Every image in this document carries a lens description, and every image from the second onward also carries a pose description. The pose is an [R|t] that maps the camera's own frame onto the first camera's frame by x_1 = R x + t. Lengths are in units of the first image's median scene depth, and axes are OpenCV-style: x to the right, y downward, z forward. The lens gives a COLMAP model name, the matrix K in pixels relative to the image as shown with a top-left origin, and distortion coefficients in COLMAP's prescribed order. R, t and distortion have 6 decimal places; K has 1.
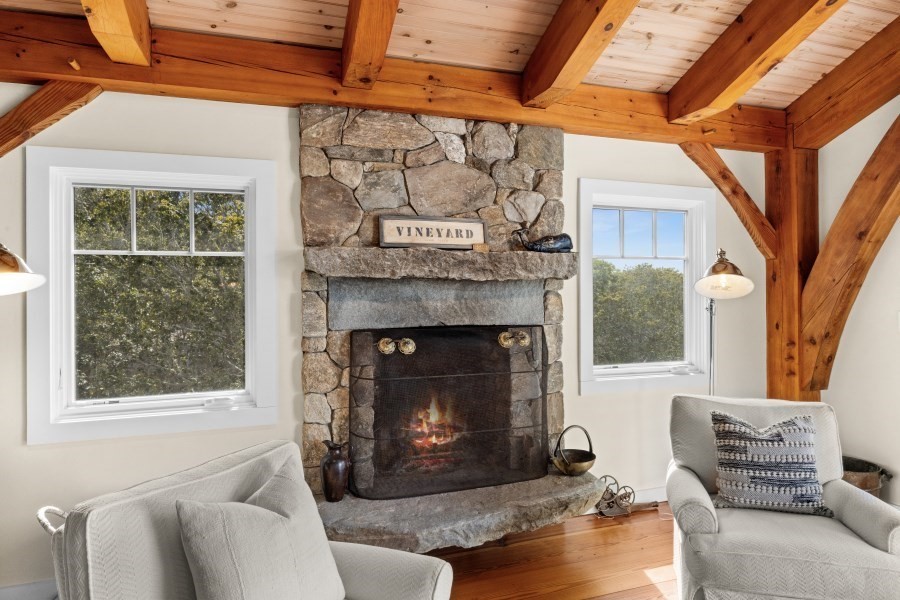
lens RADIAL K [[536.8, 0, 446.3], [0, 536.8, 284.9], [0, 0, 1]] dist [-0.006937, -0.001813]
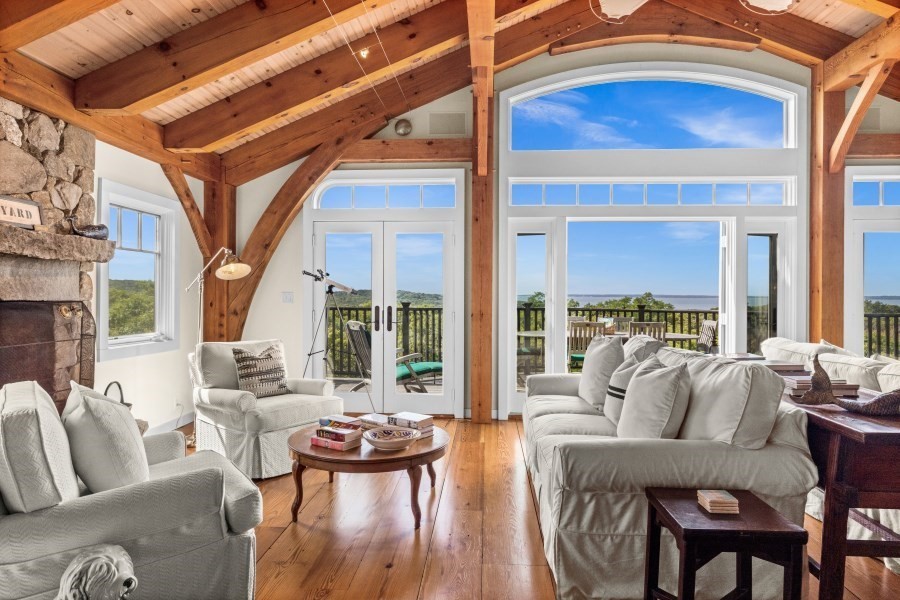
lens RADIAL K [[573.1, 0, 443.1], [0, 573.1, 290.8], [0, 0, 1]] dist [-0.003149, -0.003469]
pose [[0.388321, 0.011120, 0.921457, -0.655112], [-0.011320, 0.999909, -0.007297, 0.053322], [-0.921455, -0.007598, 0.388412, -0.196455]]
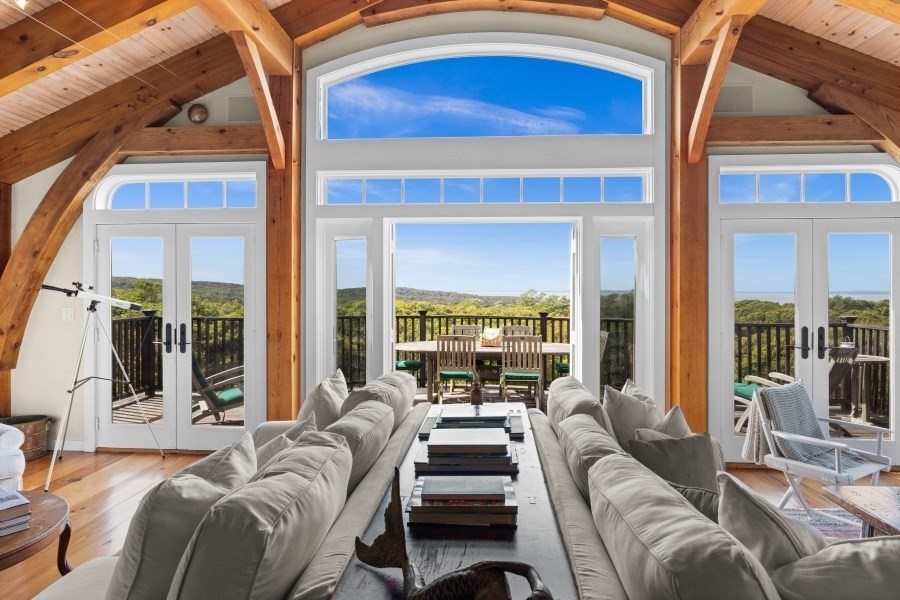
lens RADIAL K [[536.8, 0, 443.8], [0, 536.8, 287.2], [0, 0, 1]] dist [-0.006937, -0.001813]
pose [[0.389034, 0.010616, 0.921162, -0.100564], [-0.007659, 0.999936, -0.008289, -0.001617], [-0.921192, -0.003831, 0.389090, -0.546161]]
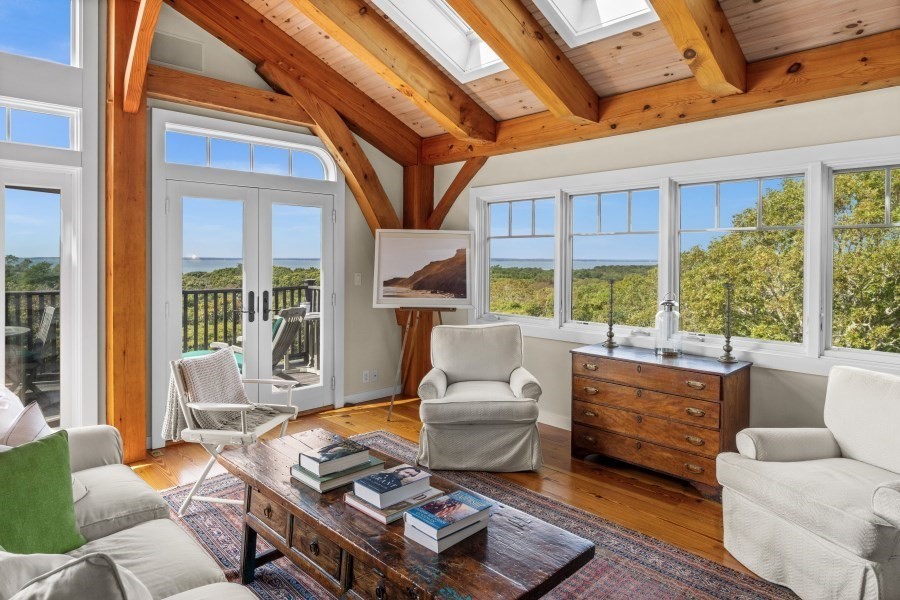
lens RADIAL K [[536.8, 0, 459.0], [0, 536.8, 264.4], [0, 0, 1]] dist [-0.006937, -0.001813]
pose [[-0.443568, -0.007338, 0.896211, -0.011632], [-0.004735, 0.999972, 0.005844, -0.001765], [-0.896228, -0.001651, -0.443590, -0.719309]]
